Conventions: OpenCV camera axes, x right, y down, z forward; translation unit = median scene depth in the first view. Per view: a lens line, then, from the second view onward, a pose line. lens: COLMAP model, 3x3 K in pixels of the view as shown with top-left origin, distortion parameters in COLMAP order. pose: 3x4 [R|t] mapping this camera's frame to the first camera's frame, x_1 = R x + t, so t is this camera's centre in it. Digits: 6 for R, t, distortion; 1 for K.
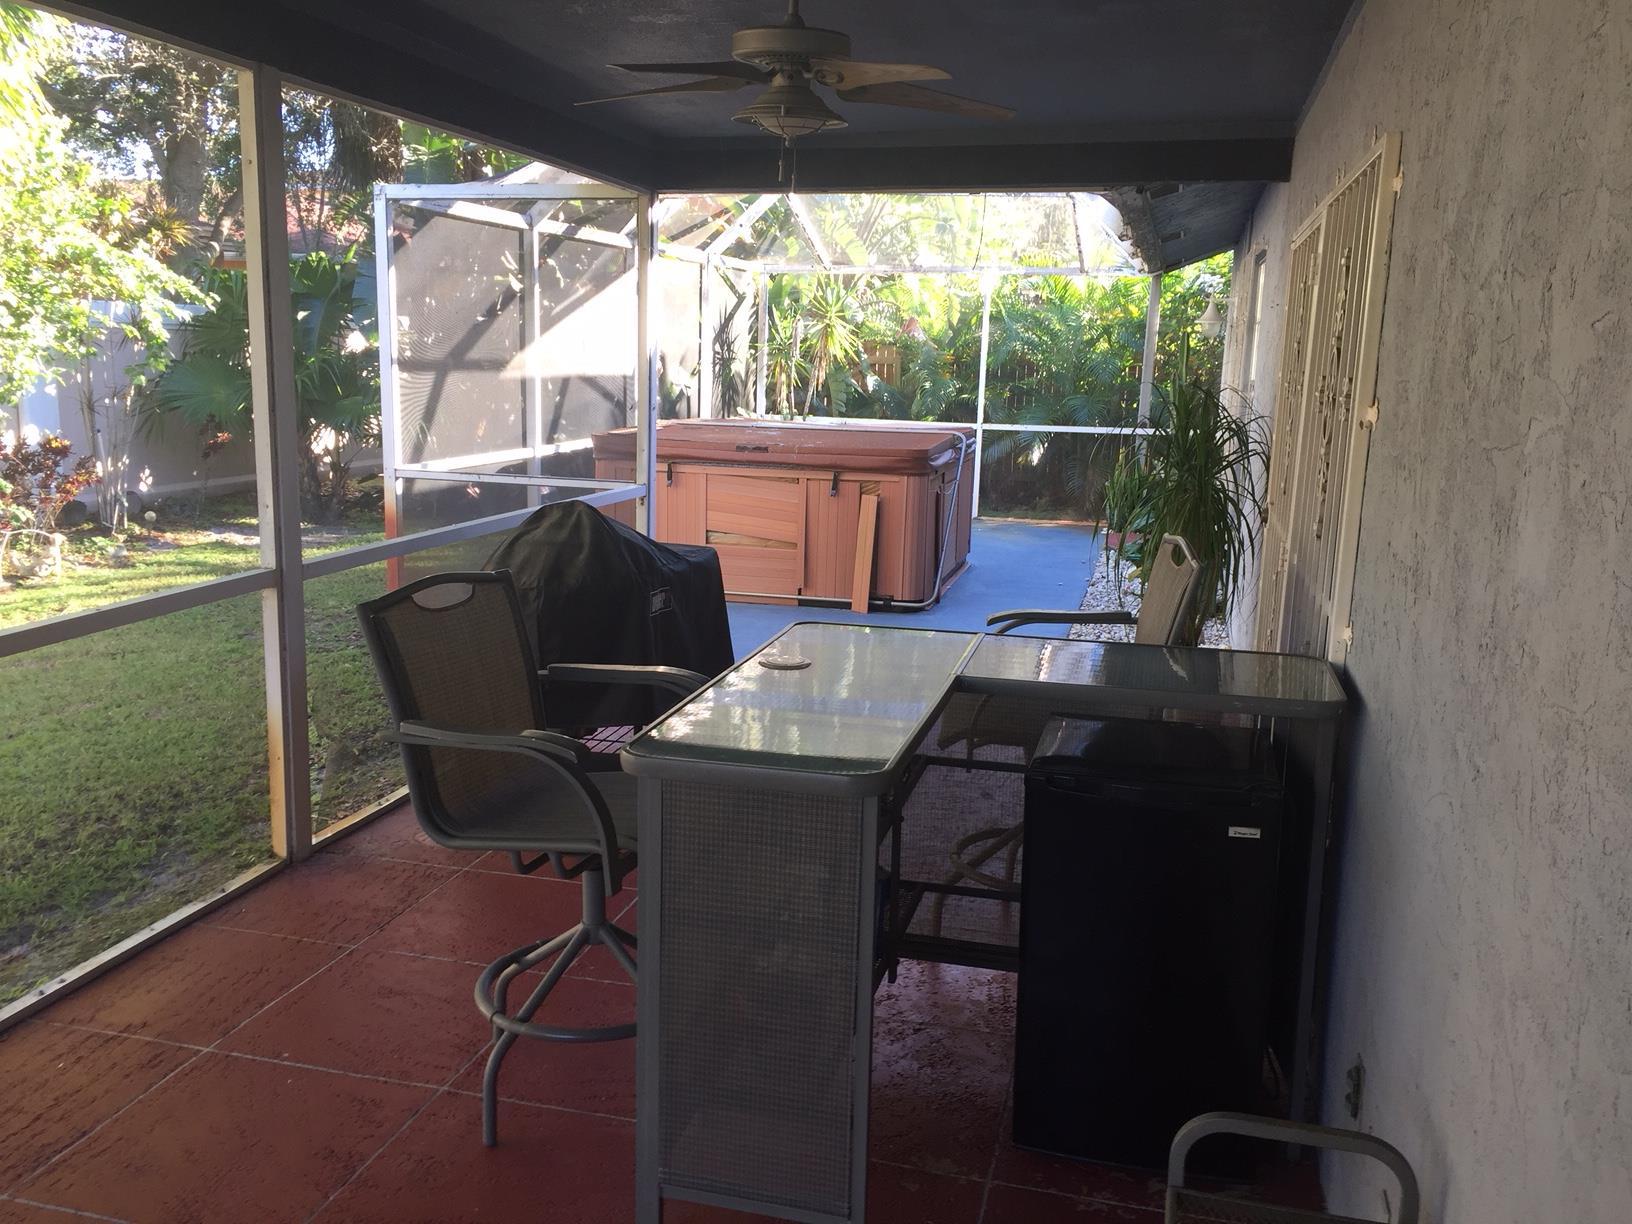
lens RADIAL K [[1413.8, 0, 813.6], [0, 1413.8, 609.4], [0, 0, 1]] dist [0.072088, -0.099527]
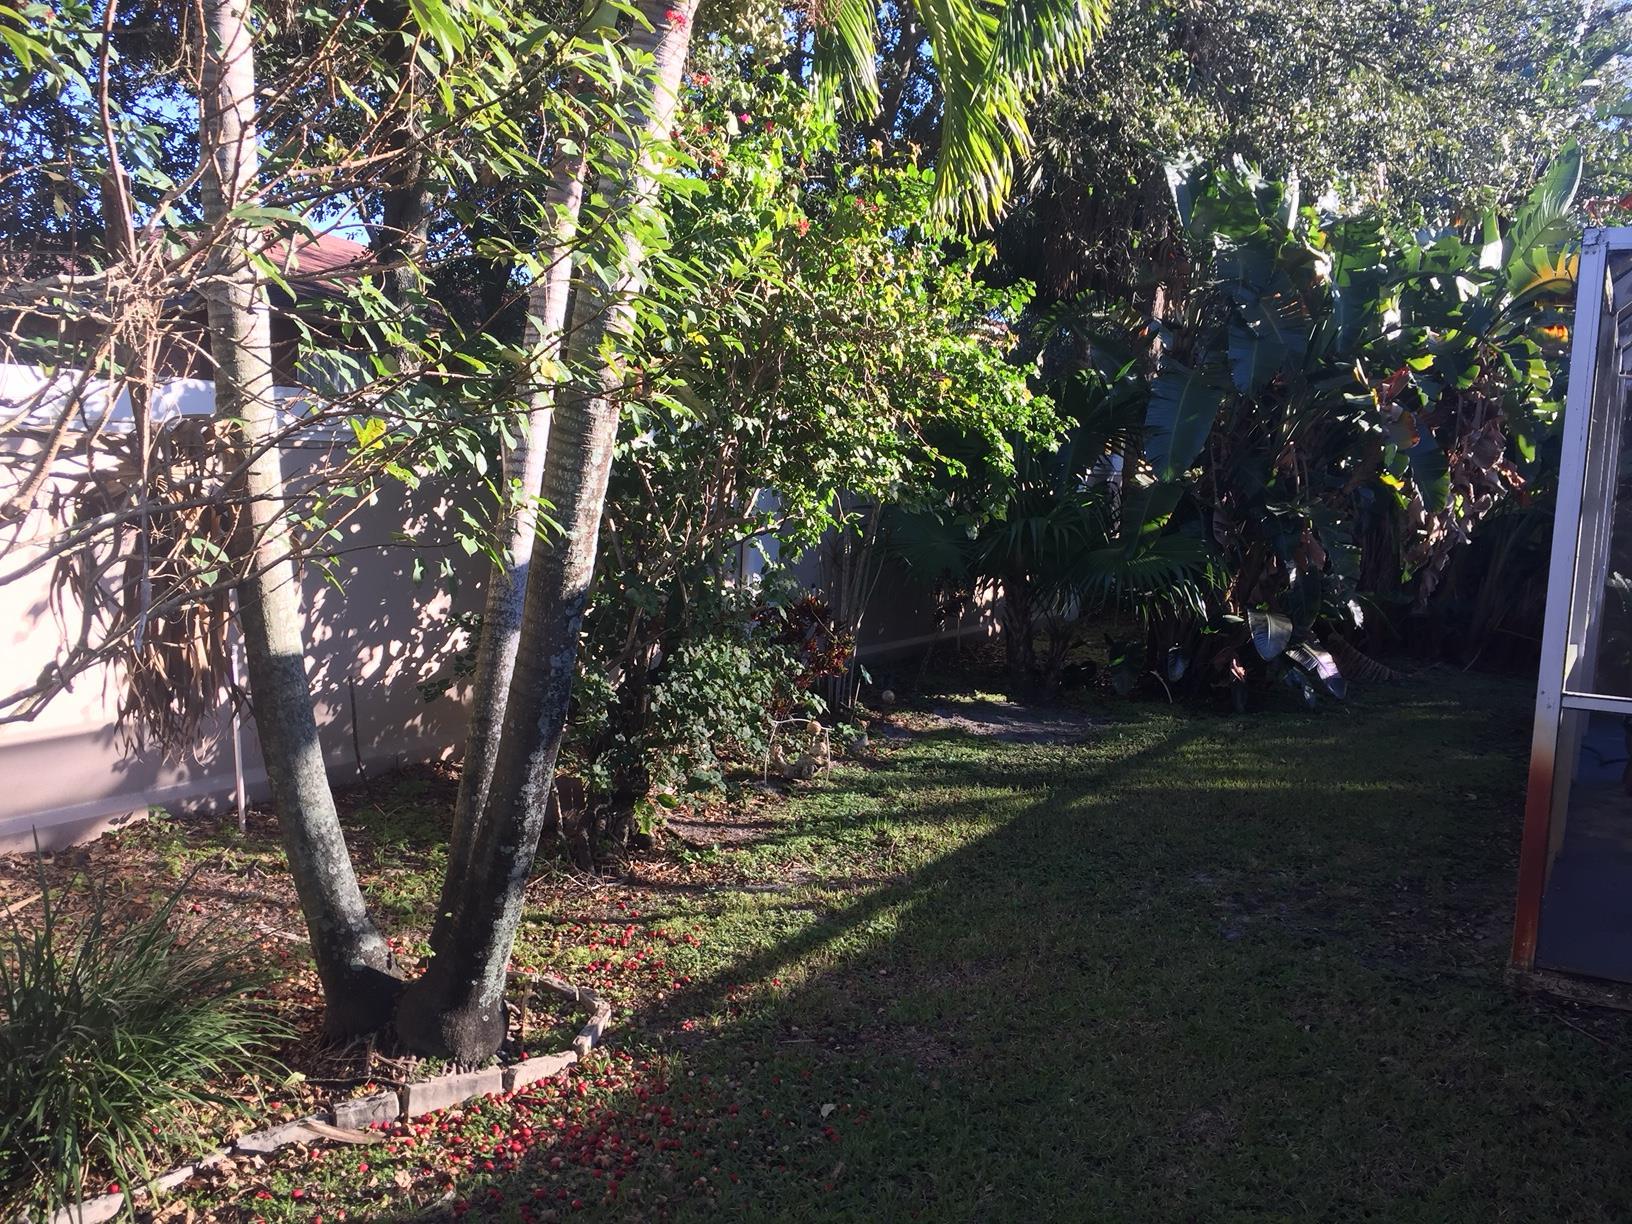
lens RADIAL K [[1413.8, 0, 811.7], [0, 1413.8, 619.4], [0, 0, 1]] dist [0.072088, -0.099527]
pose [[0.964015, 0.051346, -0.260842, -0.497382], [-0.073783, 0.994300, -0.076959, -0.071757], [0.255403, 0.093436, 0.962309, 0.378254]]
